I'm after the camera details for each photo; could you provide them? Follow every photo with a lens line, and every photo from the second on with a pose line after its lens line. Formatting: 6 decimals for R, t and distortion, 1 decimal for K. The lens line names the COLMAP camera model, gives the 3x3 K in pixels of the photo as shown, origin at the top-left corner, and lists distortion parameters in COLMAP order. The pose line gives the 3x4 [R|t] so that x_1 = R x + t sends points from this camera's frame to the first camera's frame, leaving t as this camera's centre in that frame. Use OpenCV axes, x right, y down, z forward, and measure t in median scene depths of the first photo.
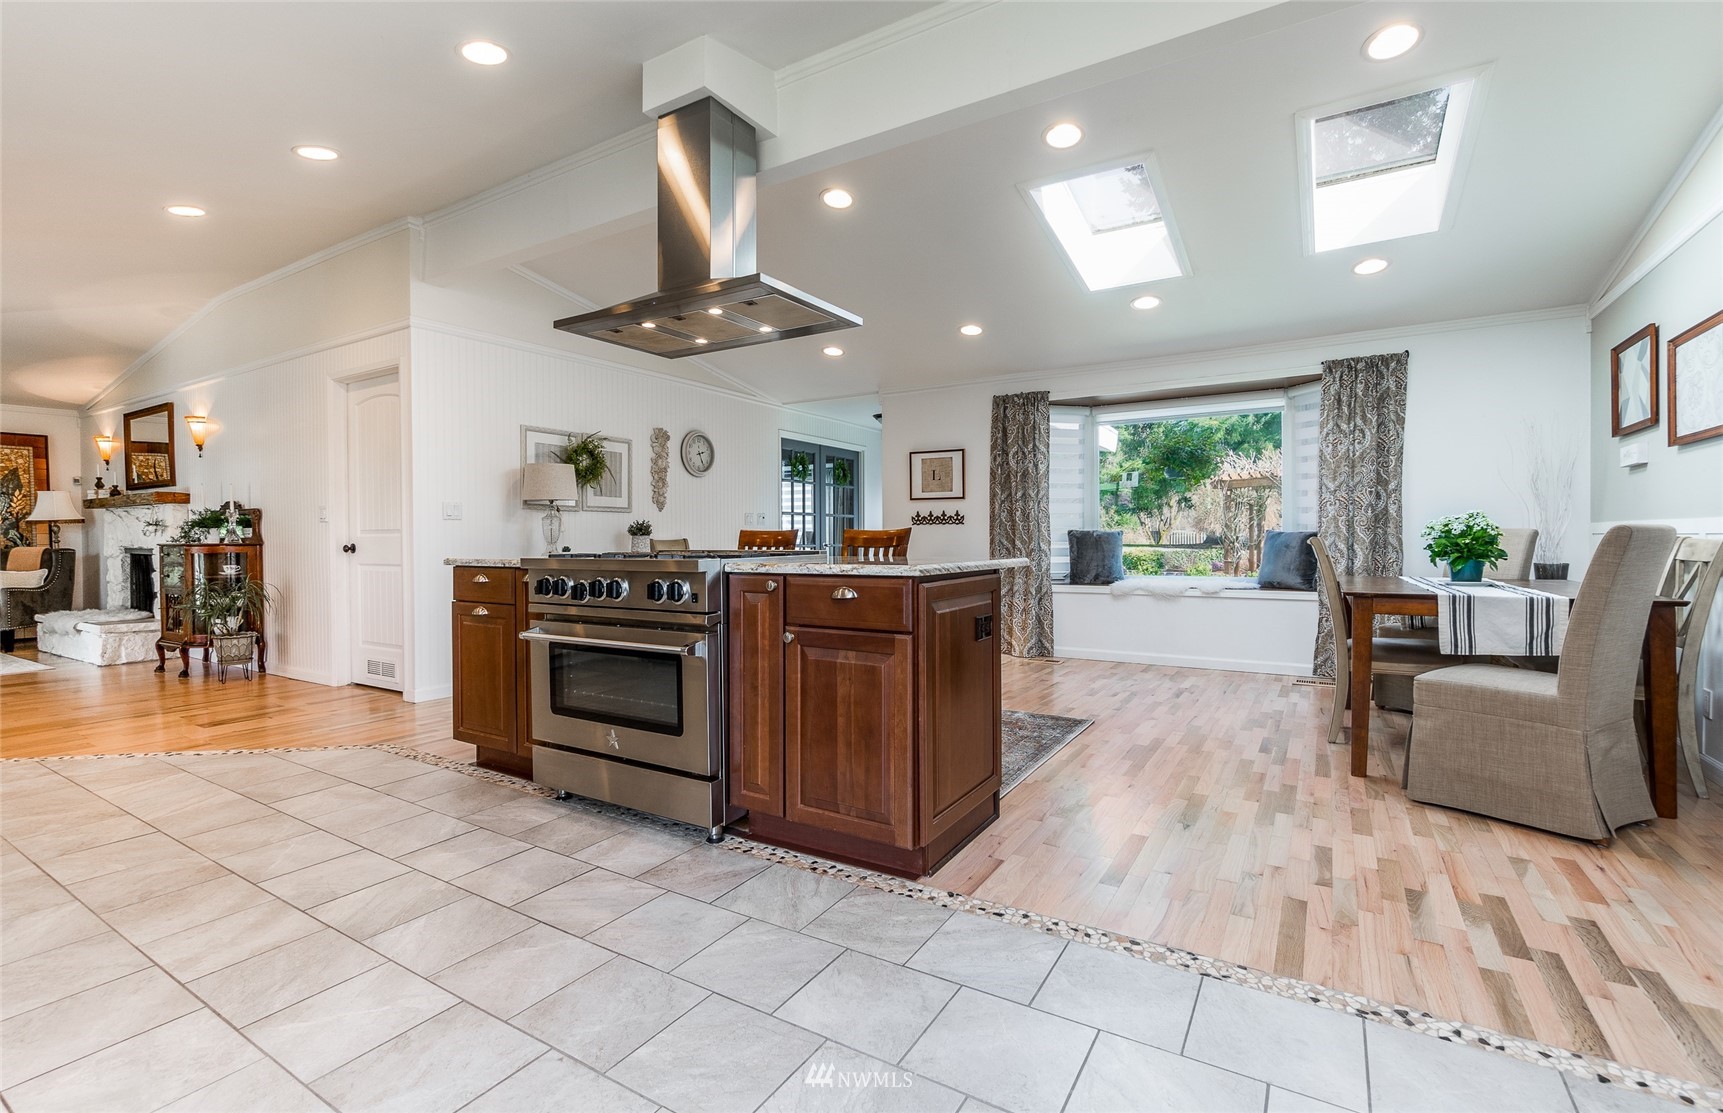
lens RADIAL K [[757.6, 0, 856.0], [0, 757.6, 547.7], [0, 0, 1]] dist [-0.004401, -0.000208]
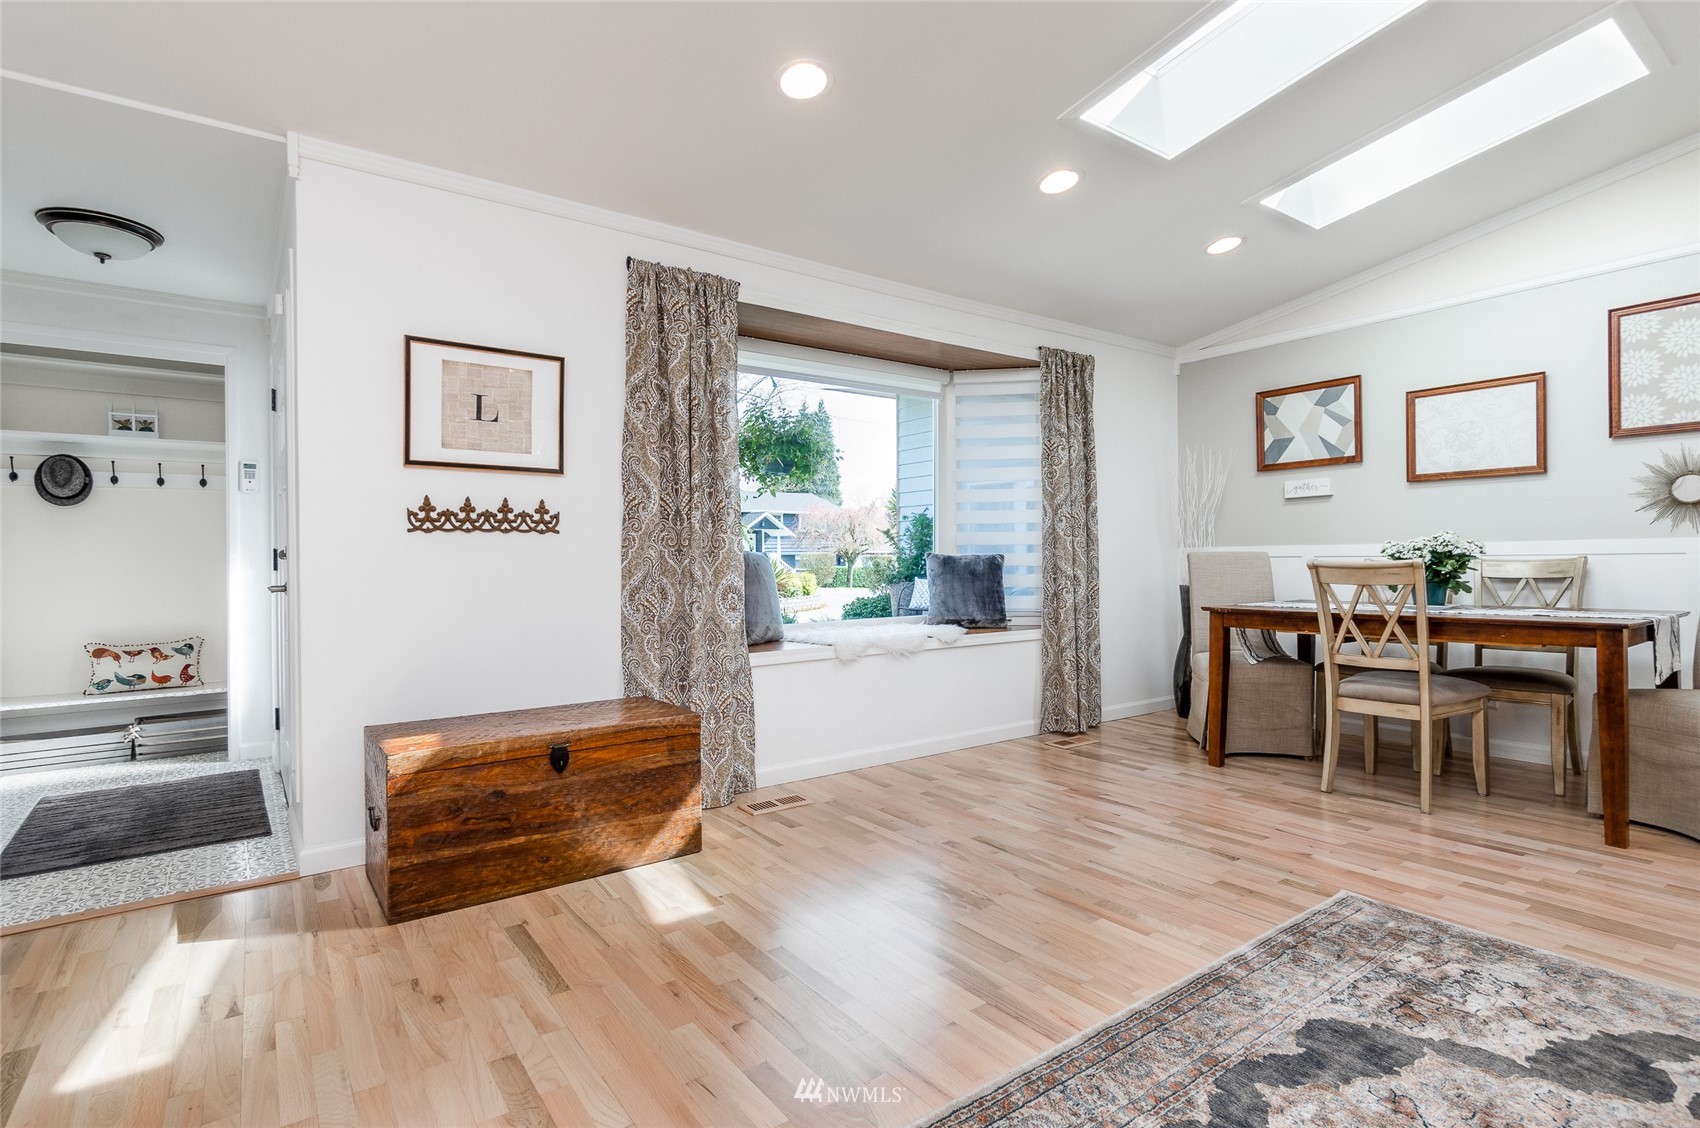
lens RADIAL K [[829.6, 0, 834.6], [0, 829.6, 561.7], [0, 0, 1]] dist [-0.003482, 0.003130]
pose [[0.379544, -0.002239, 0.925171, -0.314274], [0.019039, 0.999804, -0.005391, -0.012841], [-0.924978, 0.019661, 0.379512, 0.917881]]
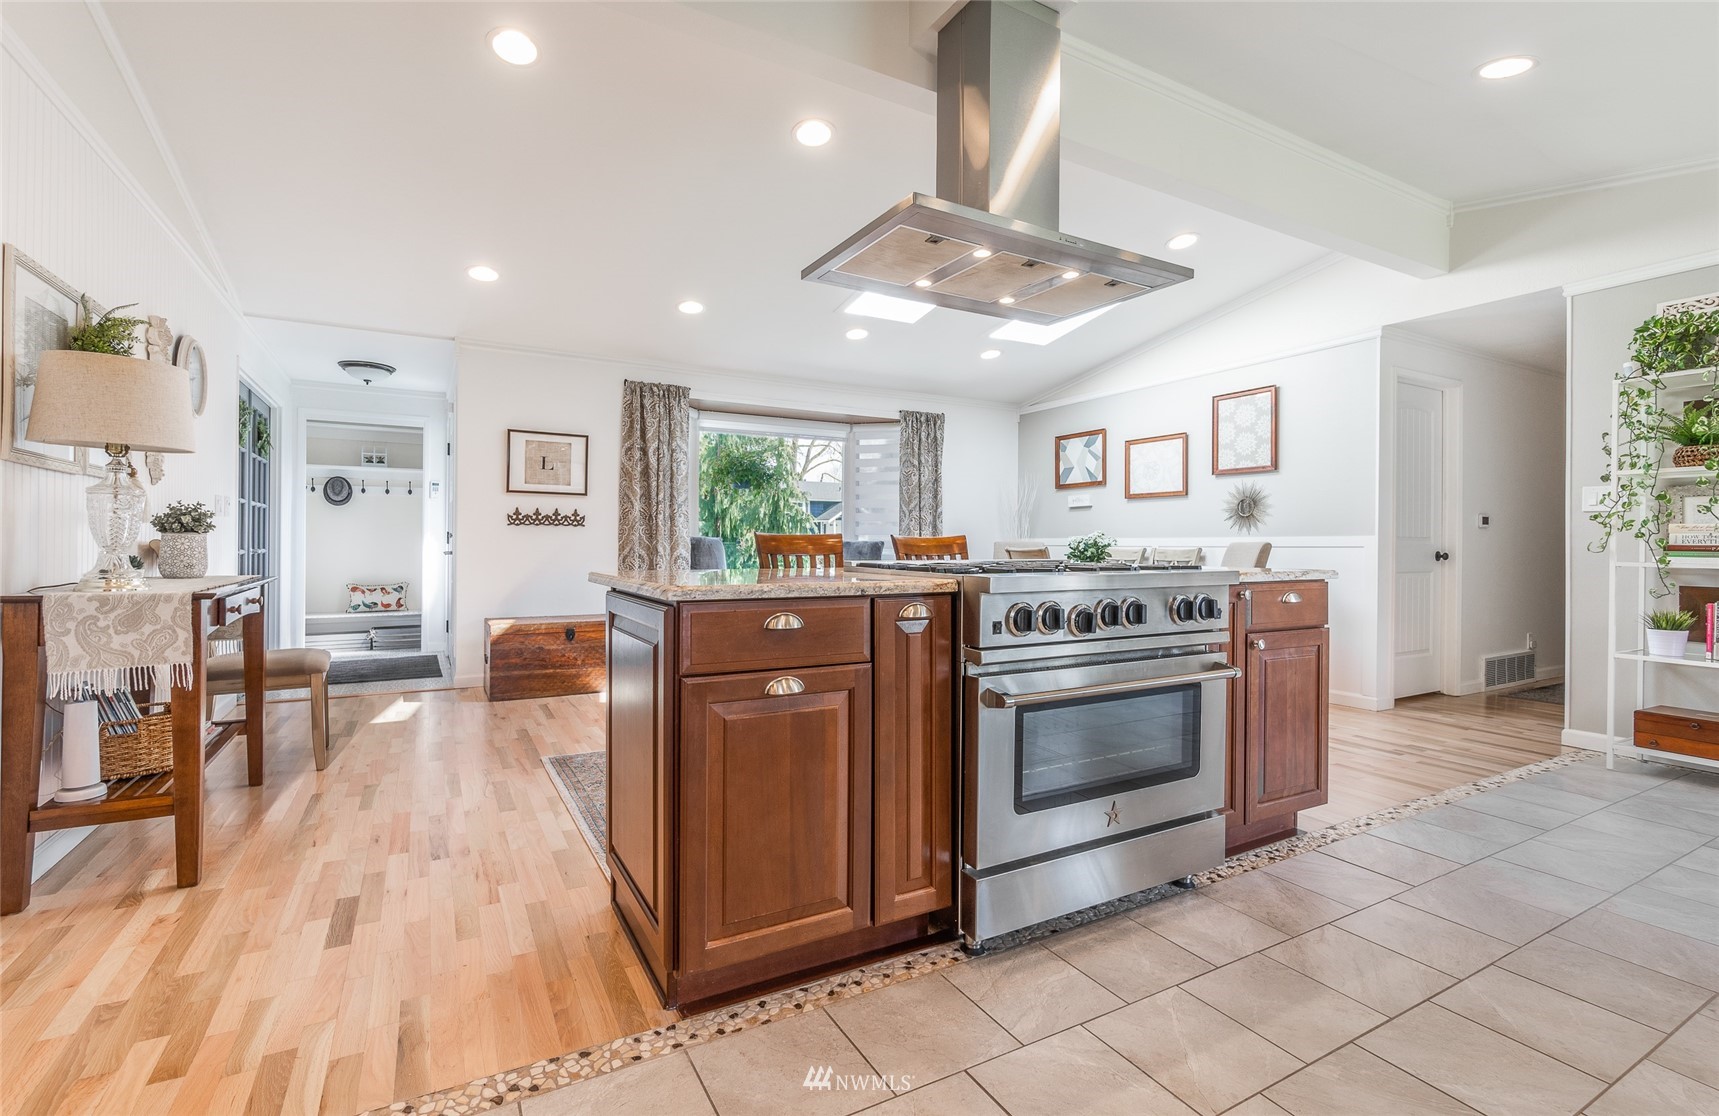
lens RADIAL K [[767.4, 0, 848.5], [0, 767.4, 543.5], [0, 0, 1]] dist [0.003511, -0.000609]
pose [[0.487128, 0.007666, 0.873297, -0.605040], [0.002203, 0.999948, -0.010007, -0.004578], [-0.873328, 0.006799, 0.487085, 0.463254]]
